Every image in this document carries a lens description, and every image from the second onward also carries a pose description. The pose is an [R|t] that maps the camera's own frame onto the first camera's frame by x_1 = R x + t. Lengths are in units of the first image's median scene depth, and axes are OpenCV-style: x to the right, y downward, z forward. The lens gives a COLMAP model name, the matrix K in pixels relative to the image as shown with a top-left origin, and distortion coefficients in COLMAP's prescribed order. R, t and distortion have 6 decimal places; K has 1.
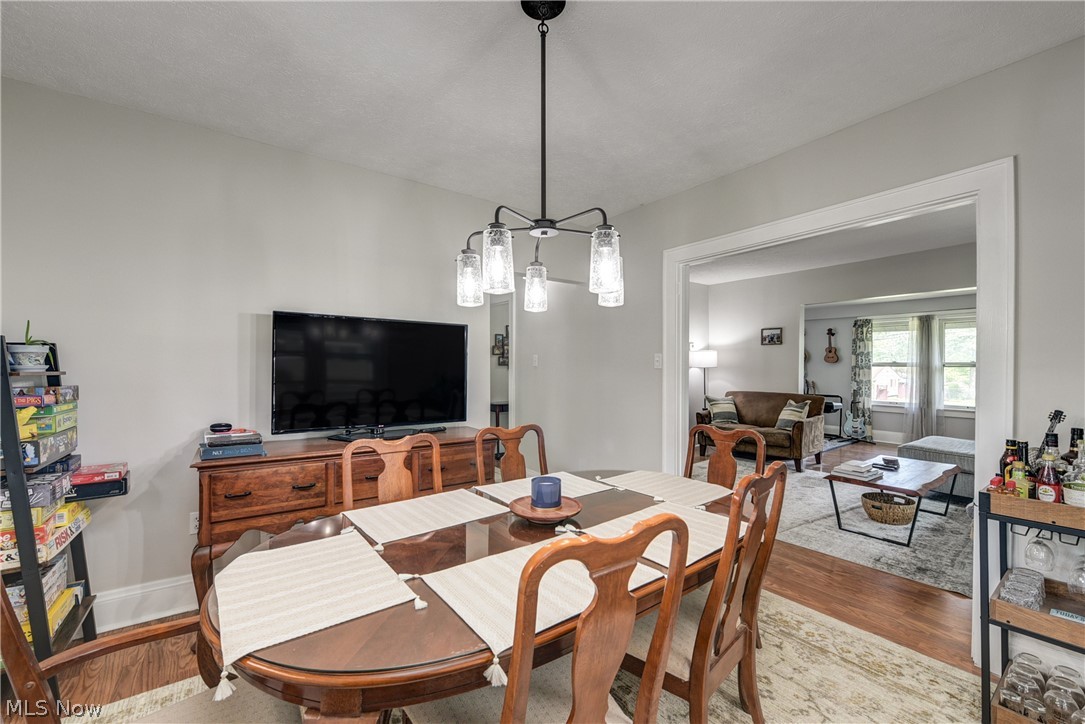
lens RADIAL K [[428.9, 0, 541.2], [0, 428.9, 365.4], [0, 0, 1]] dist [-0.009585, -0.000245]
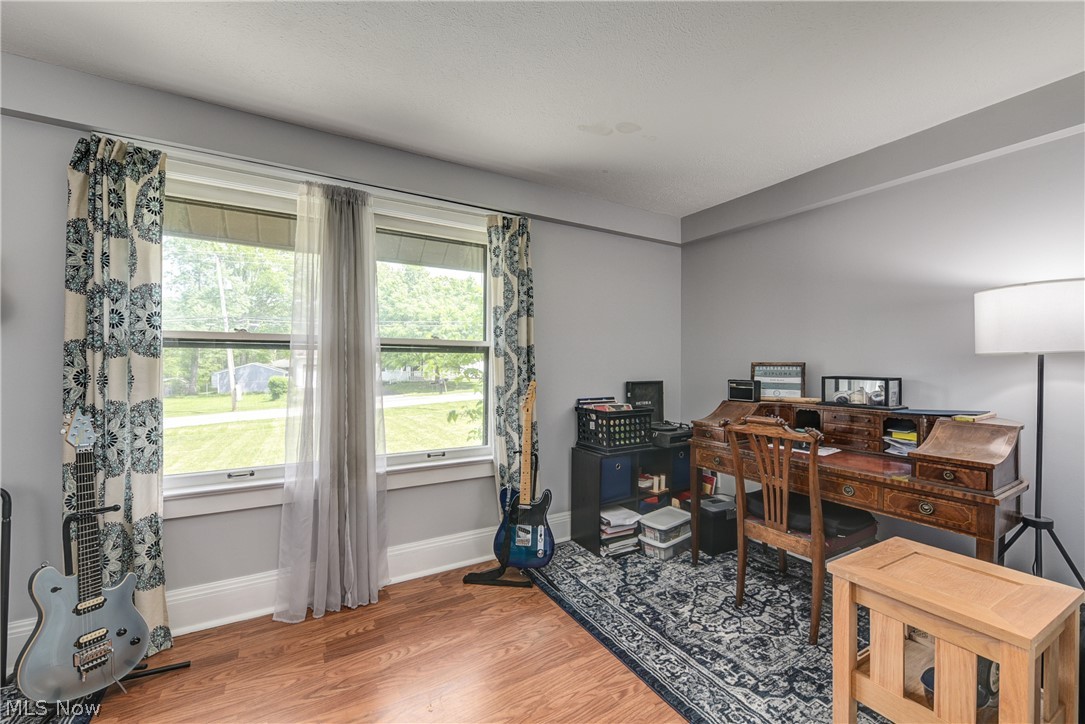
lens RADIAL K [[428.9, 0, 541.2], [0, 428.9, 365.4], [0, 0, 1]] dist [-0.009585, -0.000245]
pose [[0.081457, -0.006625, 0.996655, 0.594061], [-0.001986, 0.999975, 0.006809, 0.013163], [-0.996675, -0.002534, 0.081442, 0.826153]]
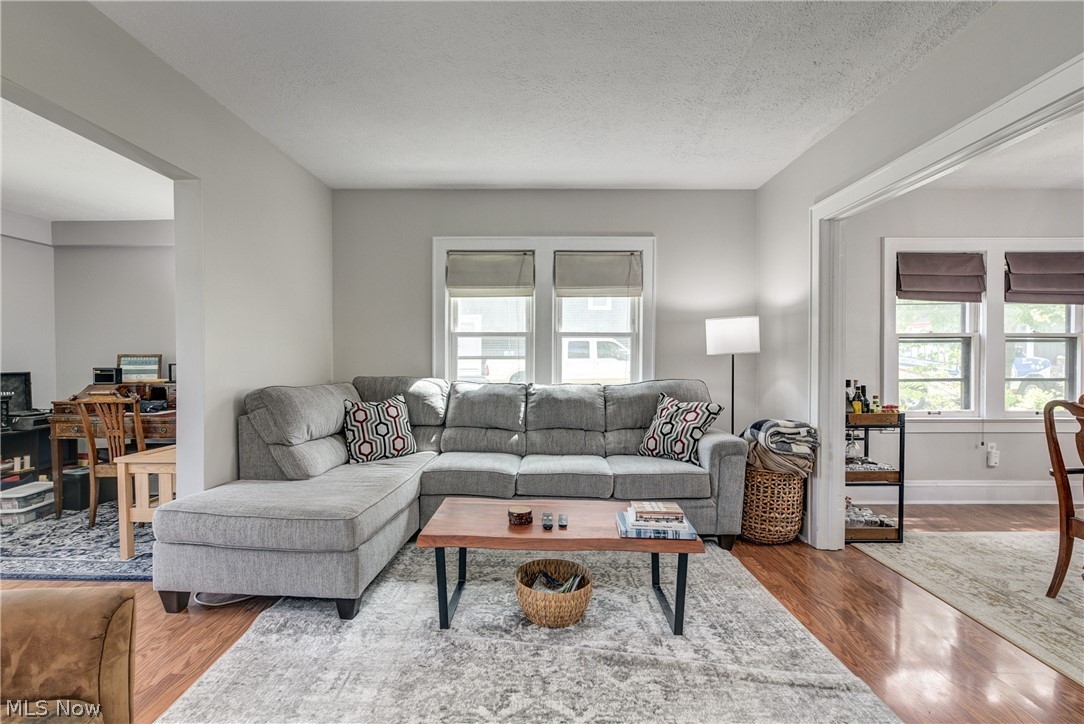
lens RADIAL K [[488.7, 0, 535.3], [0, 488.7, 363.0], [0, 0, 1]] dist [-0.003423, -0.001044]
pose [[-0.798564, -0.006353, 0.601876, 0.248441], [0.001631, 0.999918, 0.012719, 0.016568], [-0.601907, 0.011139, -0.798488, 0.829571]]
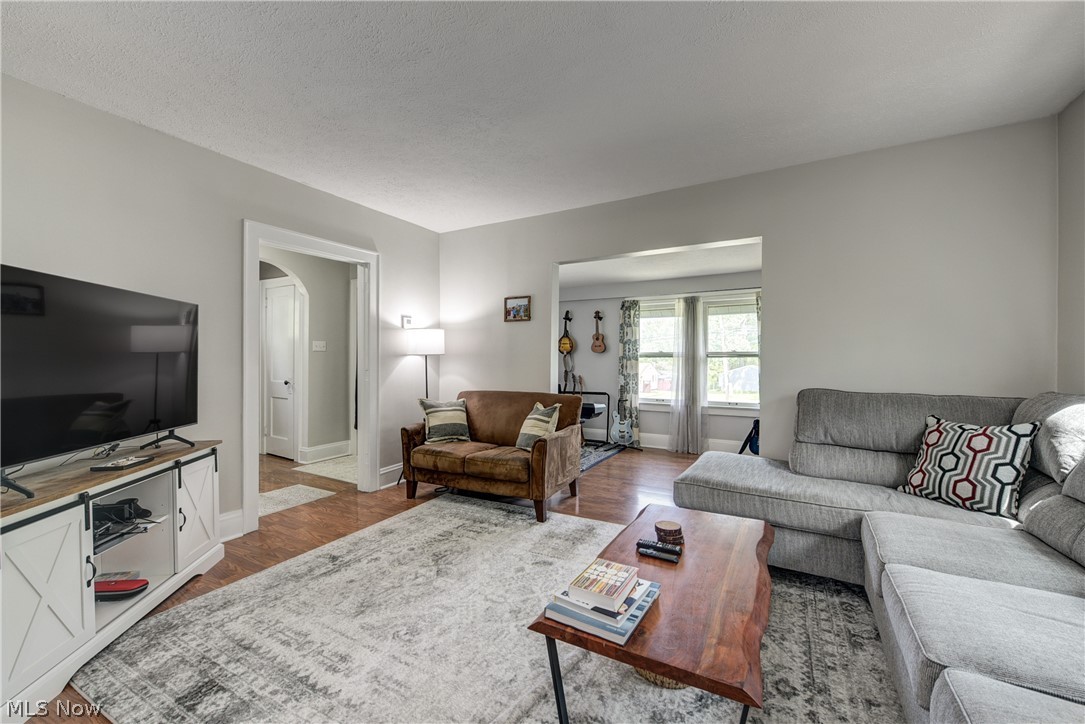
lens RADIAL K [[428.9, 0, 541.2], [0, 428.9, 365.4], [0, 0, 1]] dist [-0.009585, -0.000245]
pose [[0.907390, 0.000537, 0.420289, 0.270479], [-0.001377, 0.999998, 0.001694, 0.019210], [-0.420287, -0.002115, 0.907389, 0.346648]]
